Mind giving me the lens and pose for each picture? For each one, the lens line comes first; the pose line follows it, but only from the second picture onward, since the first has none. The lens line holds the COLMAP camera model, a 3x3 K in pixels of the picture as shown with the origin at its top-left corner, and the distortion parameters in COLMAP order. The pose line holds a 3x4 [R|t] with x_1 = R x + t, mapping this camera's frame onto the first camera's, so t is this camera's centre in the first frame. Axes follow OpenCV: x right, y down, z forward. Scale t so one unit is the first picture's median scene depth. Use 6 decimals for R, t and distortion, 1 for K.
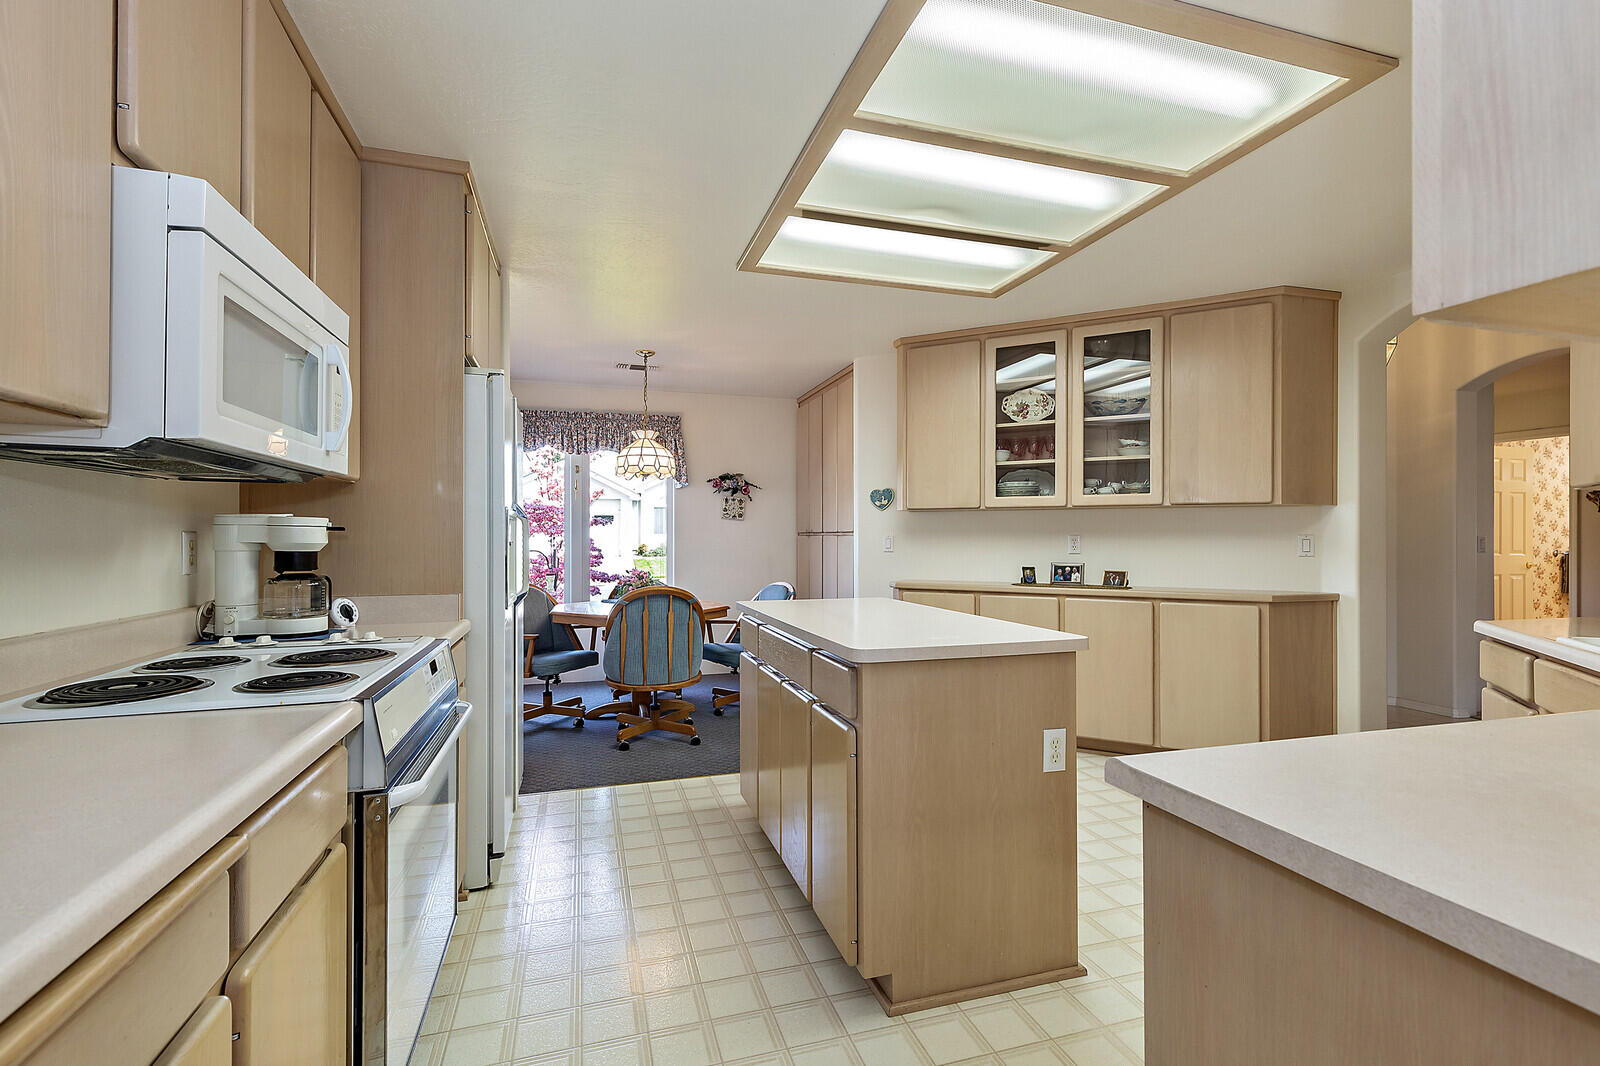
lens RADIAL K [[735.6, 0, 805.5], [0, 735.6, 530.1], [0, 0, 1]] dist [0.001301, -0.000418]
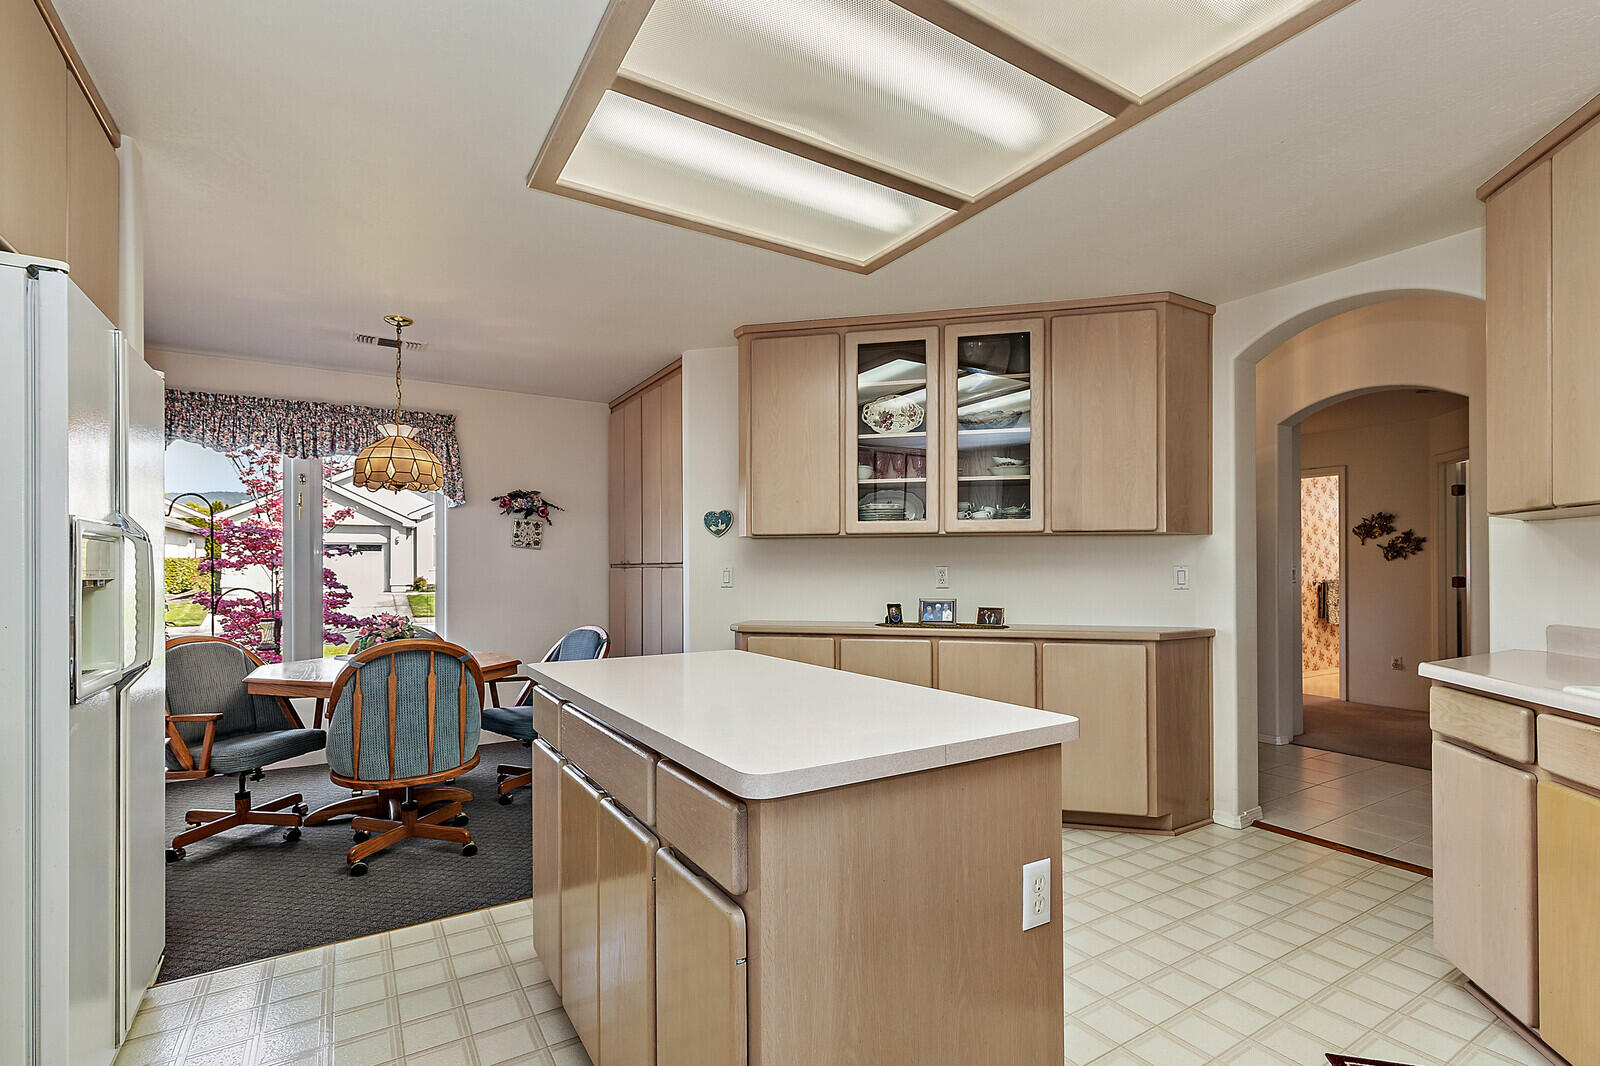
lens RADIAL K [[735.6, 0, 805.0], [0, 735.6, 563.7], [0, 0, 1]] dist [0.001301, -0.000418]
pose [[0.966888, -0.000684, 0.255200, -0.014050], [0.000119, 0.999998, 0.002227, 0.001545], [-0.255201, -0.002123, 0.966886, 0.210250]]
